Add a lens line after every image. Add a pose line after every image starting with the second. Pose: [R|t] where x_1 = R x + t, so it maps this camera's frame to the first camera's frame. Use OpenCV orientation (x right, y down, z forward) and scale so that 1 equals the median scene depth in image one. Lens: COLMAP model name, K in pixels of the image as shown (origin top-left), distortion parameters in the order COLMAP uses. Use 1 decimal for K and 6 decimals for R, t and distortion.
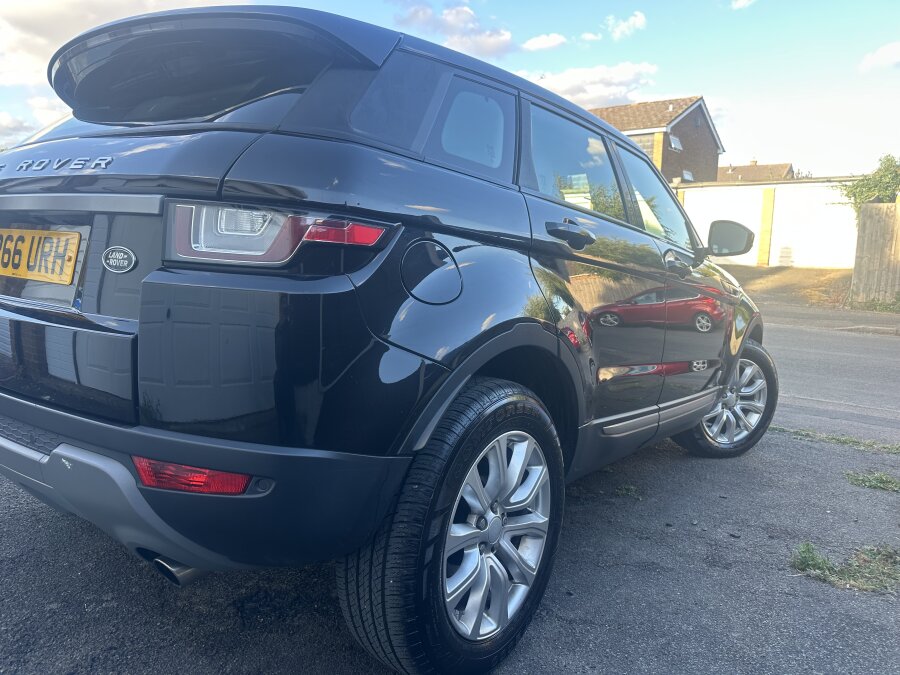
lens RADIAL K [[663.2, 0, 452.0], [0, 663.2, 336.3], [0, 0, 1]] dist [0.048854, -0.063926]
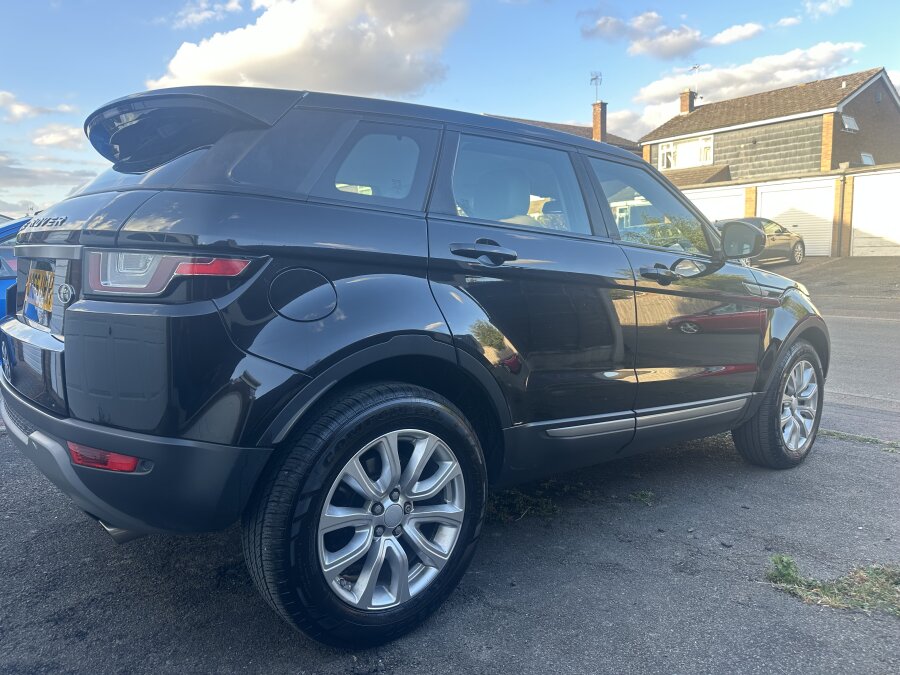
lens RADIAL K [[663.2, 0, 448.4], [0, 663.2, 340.1], [0, 0, 1]] dist [0.048854, -0.063926]
pose [[0.967192, -0.016354, -0.253521, 0.457515], [0.015180, 0.999863, -0.006587, -0.001410], [0.253594, 0.002523, 0.967308, -0.080407]]
